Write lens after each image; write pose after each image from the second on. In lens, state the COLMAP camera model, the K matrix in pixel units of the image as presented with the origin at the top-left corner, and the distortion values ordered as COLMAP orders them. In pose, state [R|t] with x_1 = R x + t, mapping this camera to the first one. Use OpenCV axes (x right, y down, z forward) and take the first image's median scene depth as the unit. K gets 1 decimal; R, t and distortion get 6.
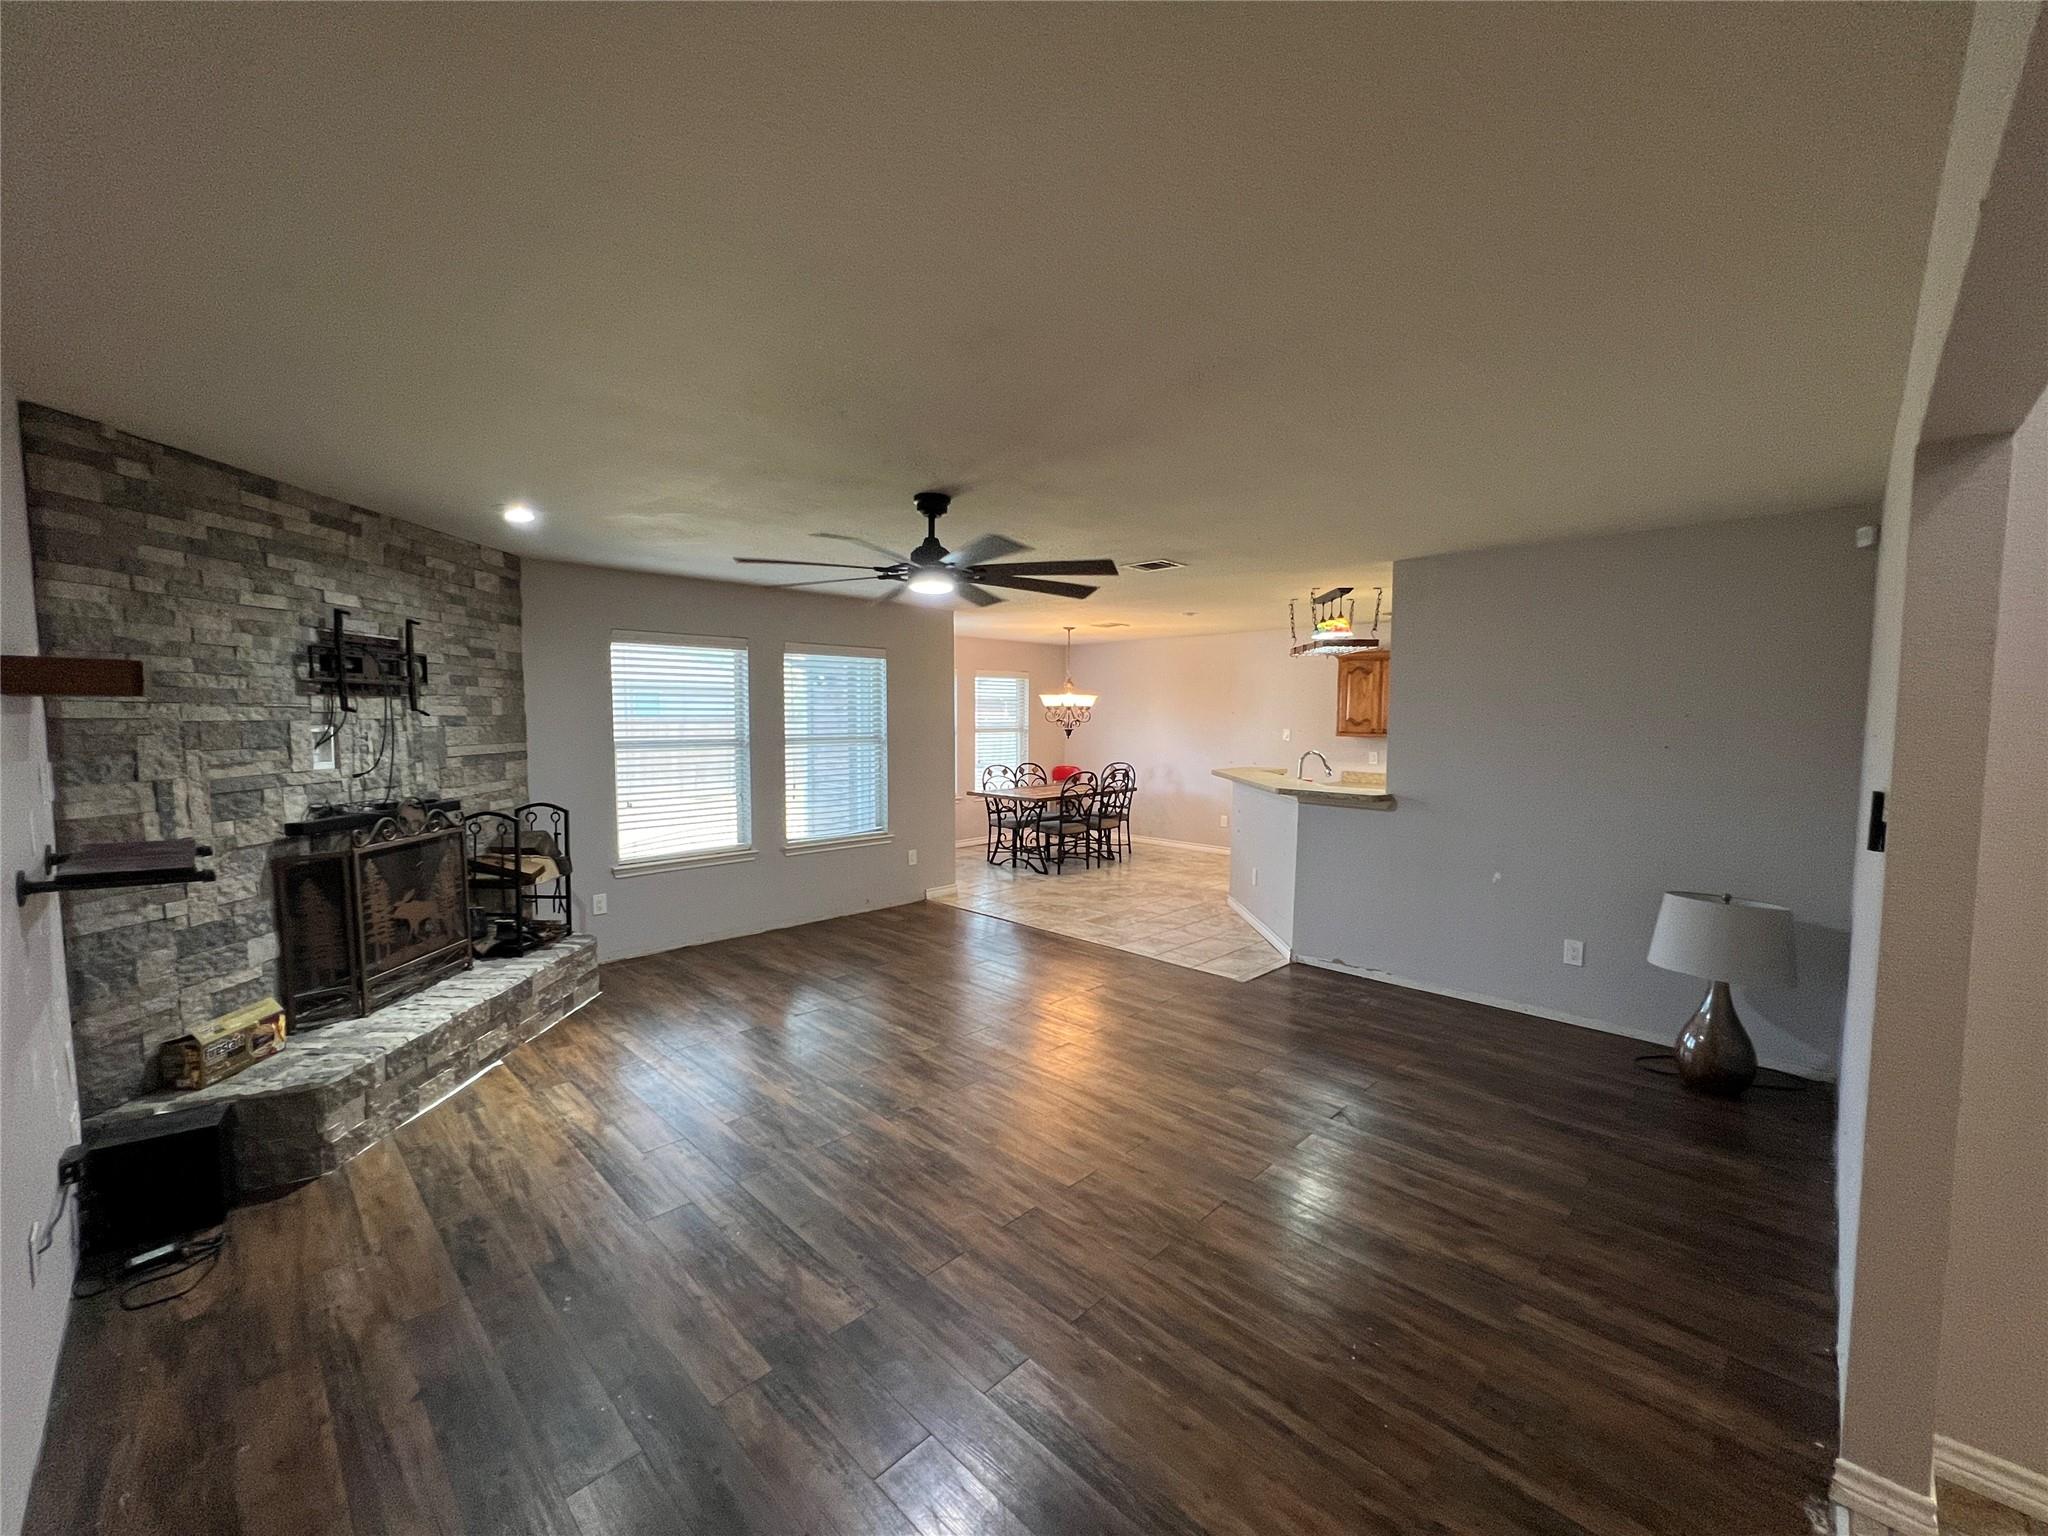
lens RADIAL K [[814.2, 0, 1007.7], [0, 814.2, 767.7], [0, 0, 1]] dist [-0.003133, 0.000011]
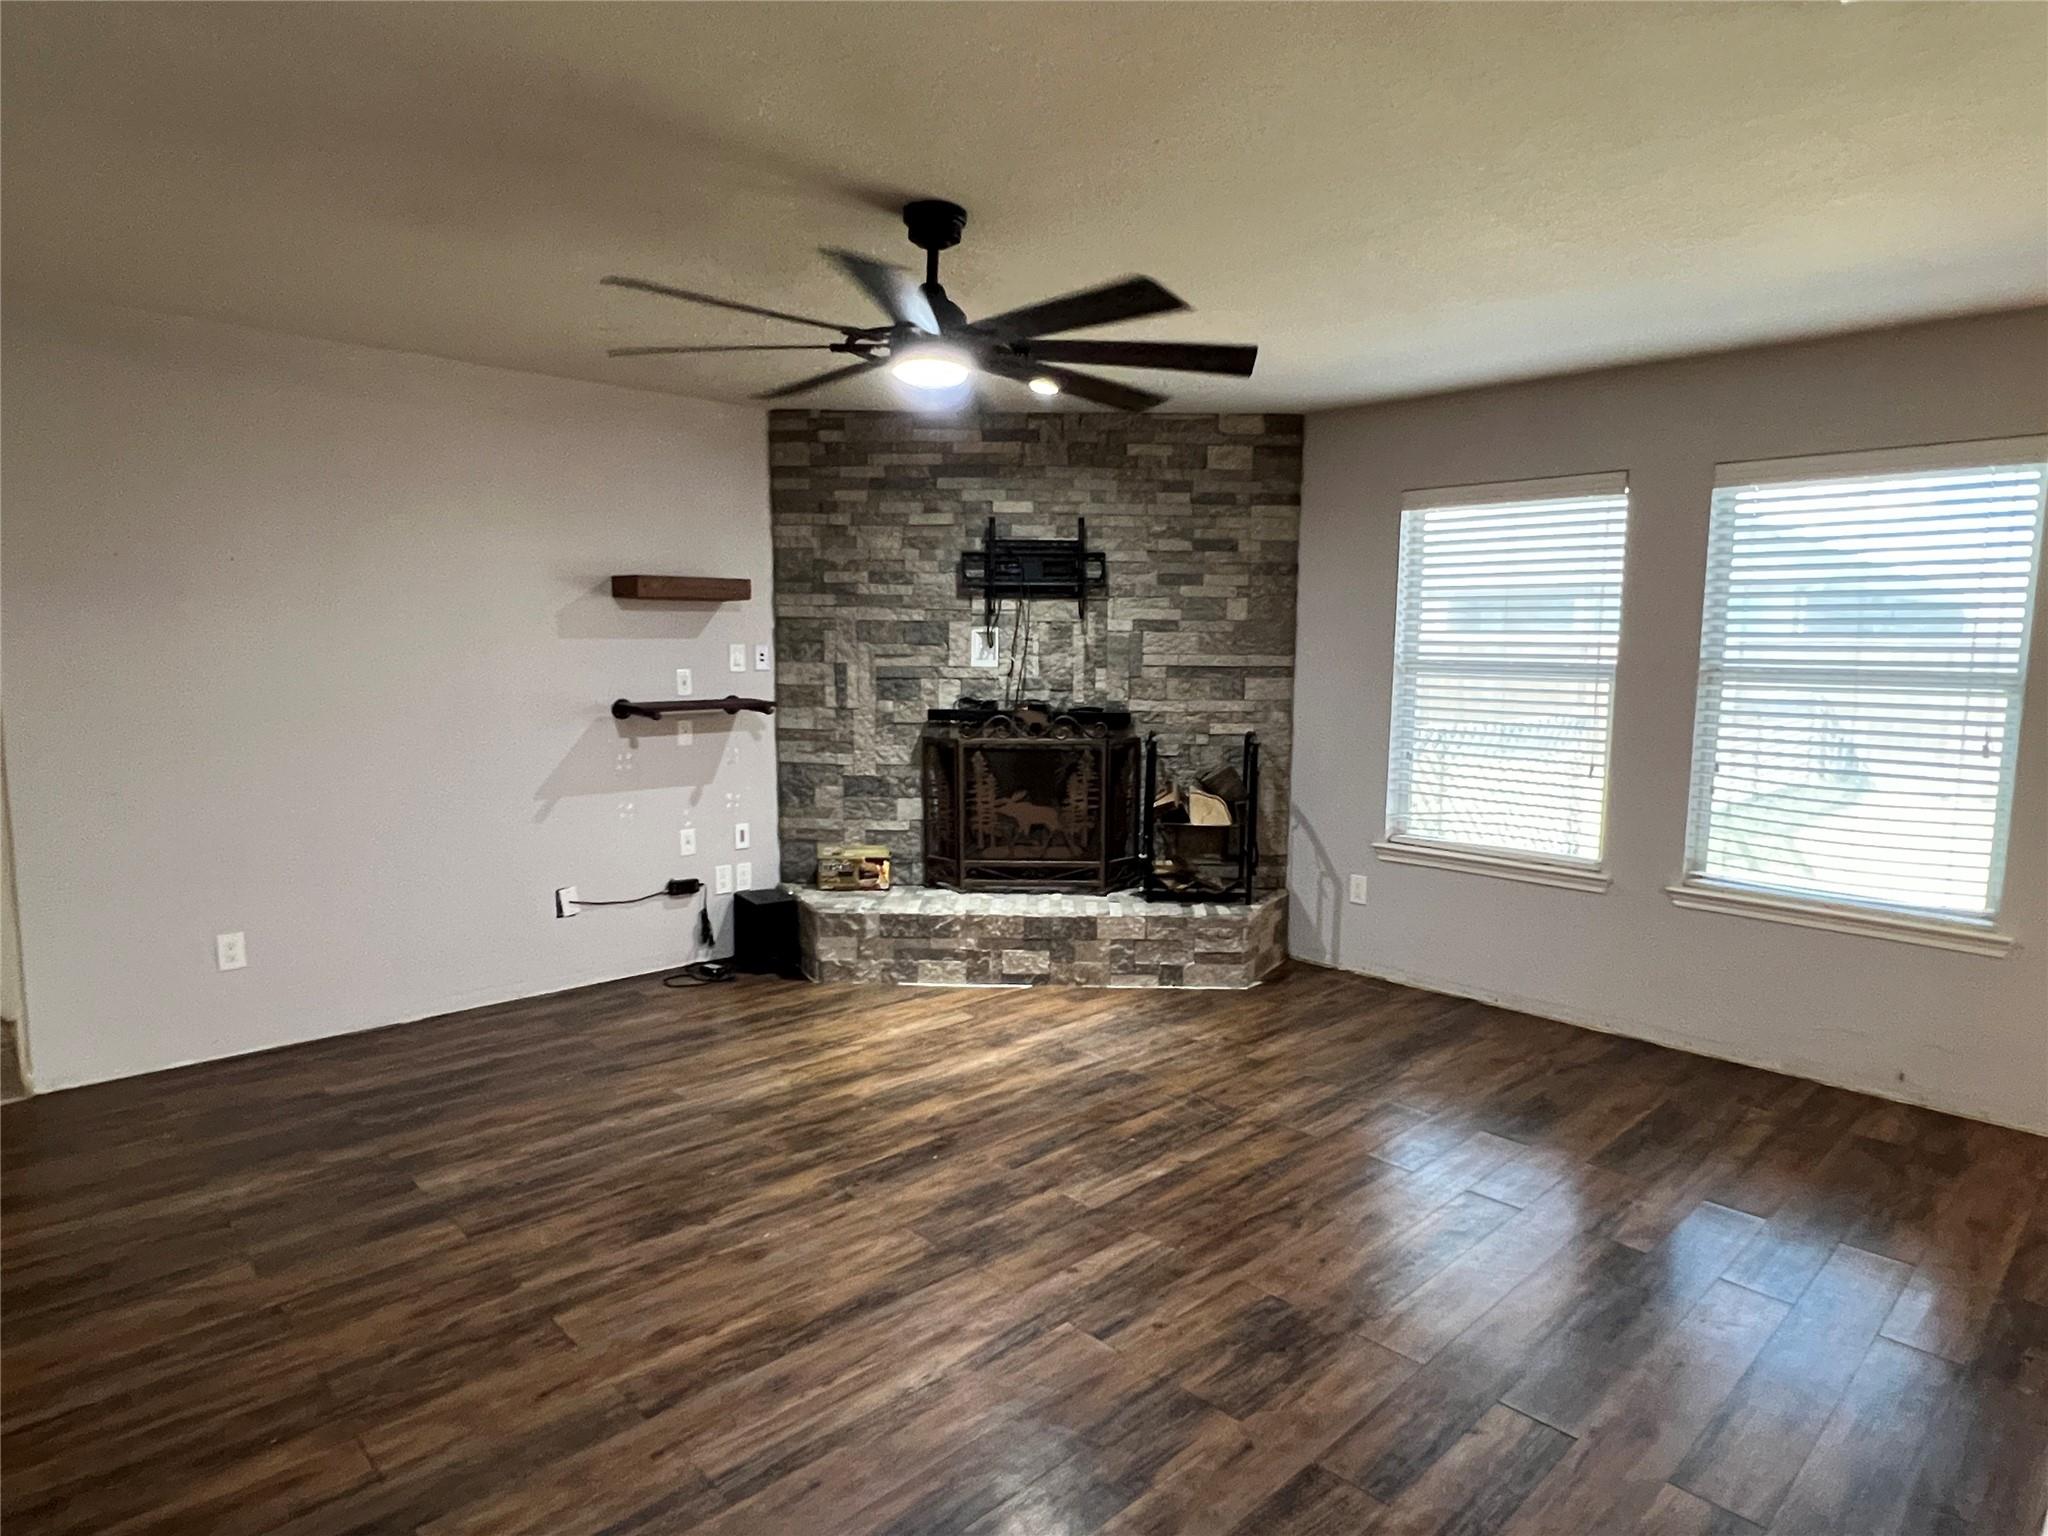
lens RADIAL K [[1155.7, 0, 1021.7], [0, 1155.7, 776.7], [0, 0, 1]] dist [-0.005750, 0.001505]
pose [[0.001804, 0.115093, -0.993353, 0.737504], [-0.075828, 0.990510, 0.114626, -0.033521], [0.997119, 0.075118, 0.010515, 1.051790]]
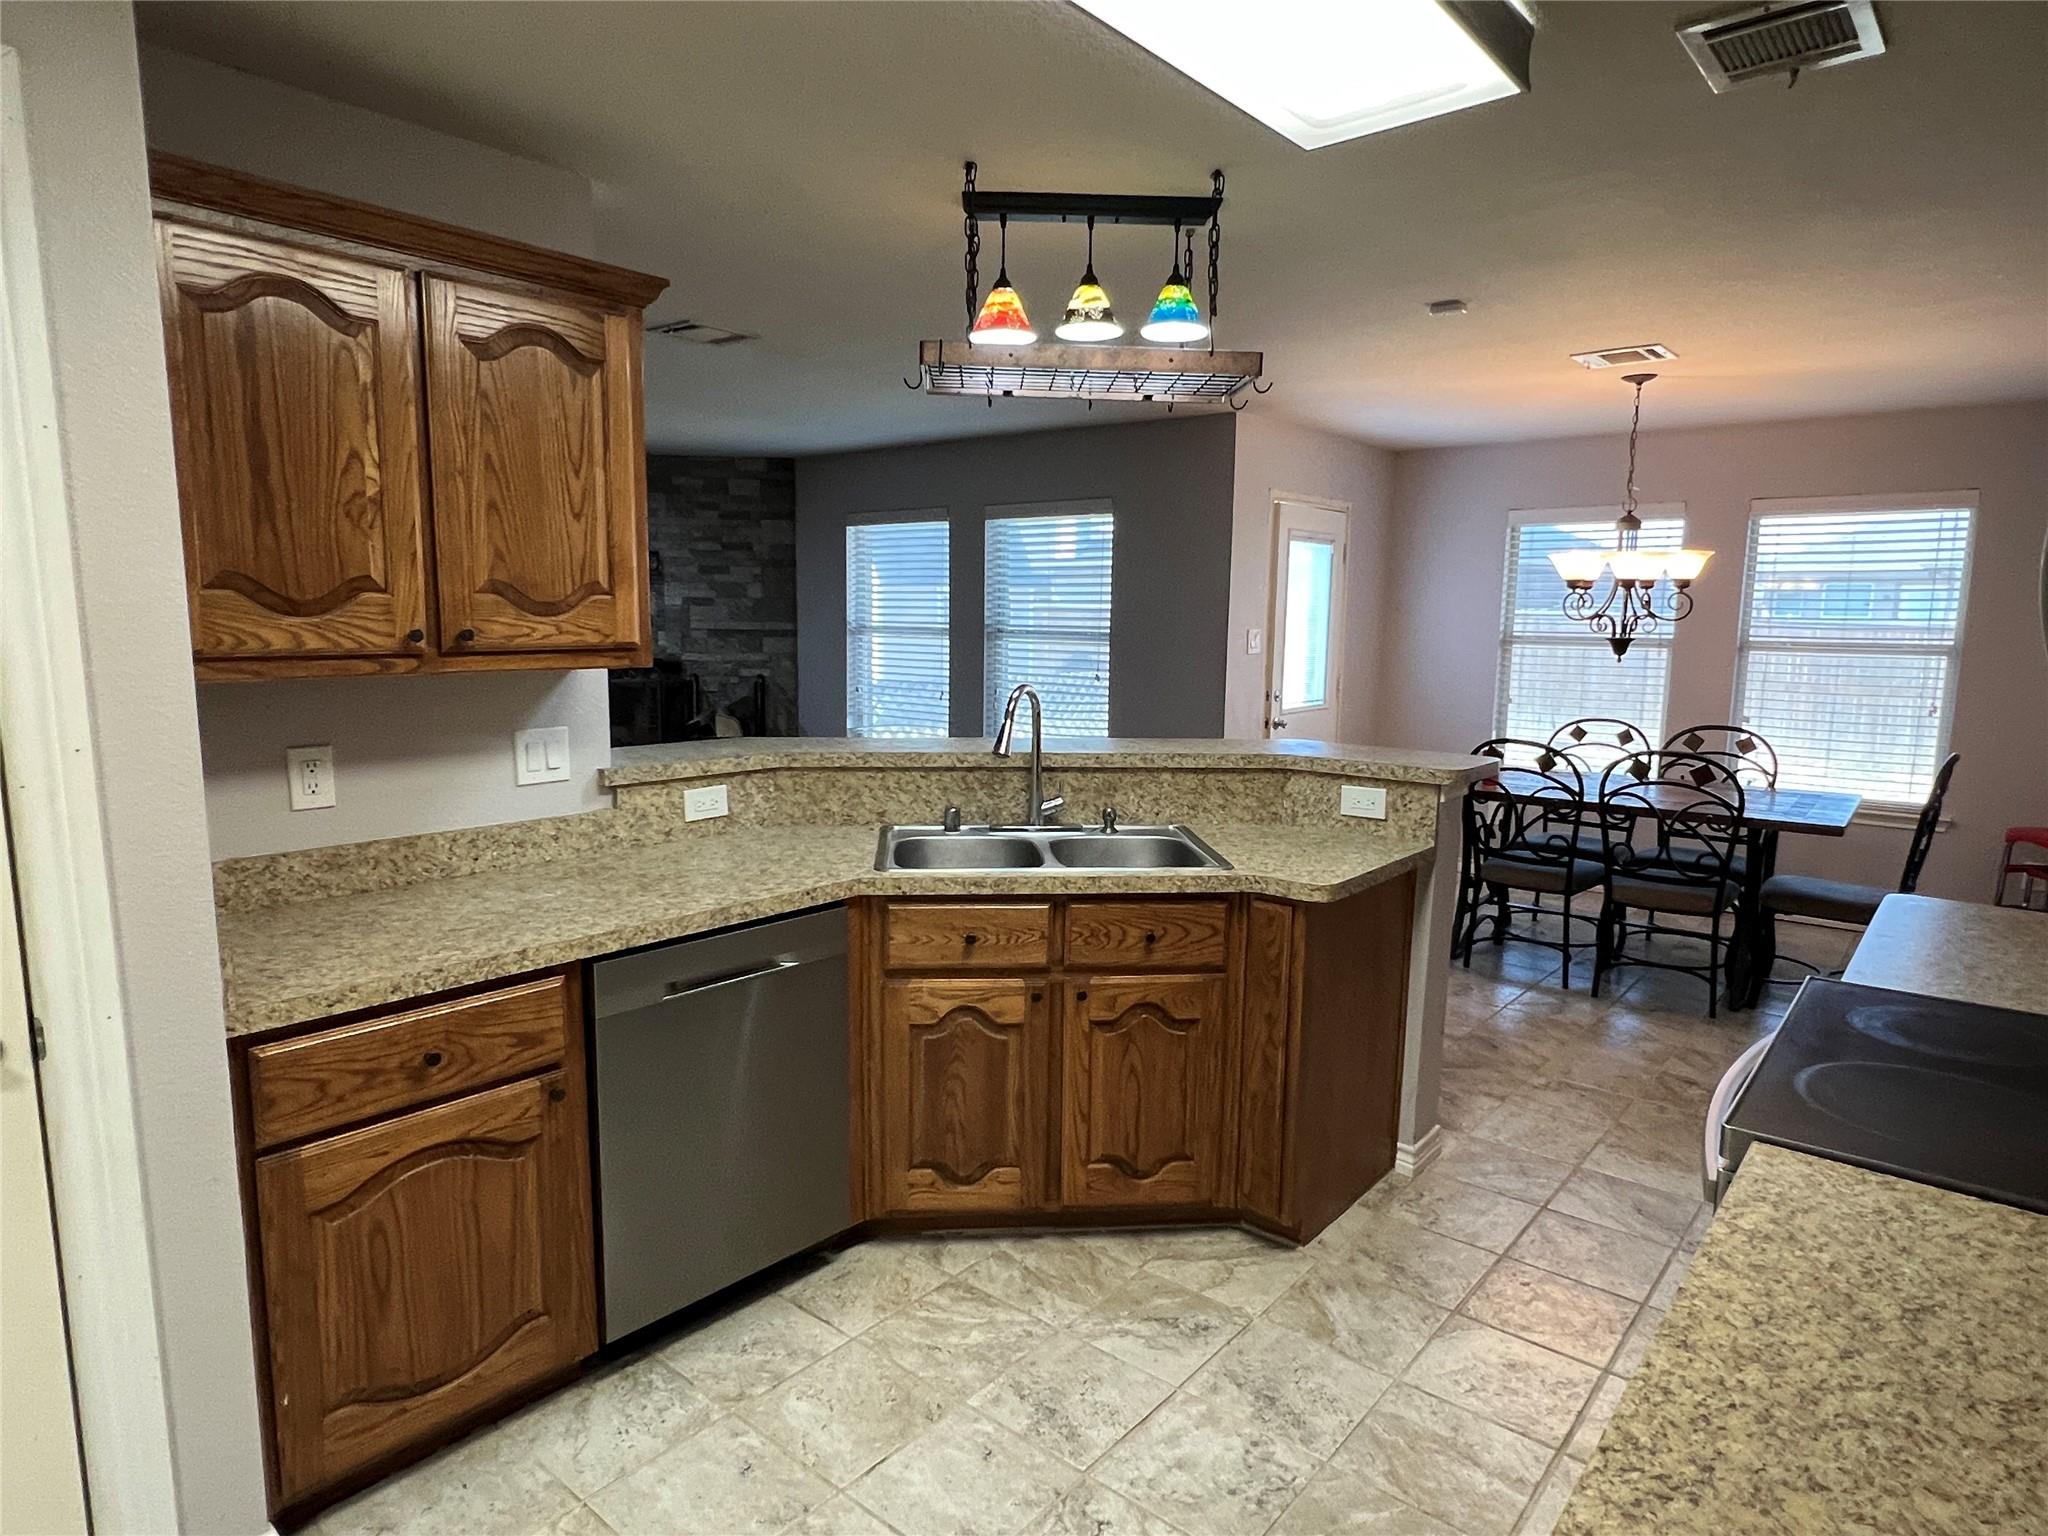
lens RADIAL K [[1155.7, 0, 1026.3], [0, 1155.7, 770.2], [0, 0, 1]] dist [-0.005750, 0.001505]
pose [[0.121596, 0.136925, -0.983090, 1.522788], [-0.078523, 0.988662, 0.127989, -0.084212], [0.989469, 0.061632, 0.130970, 1.596434]]
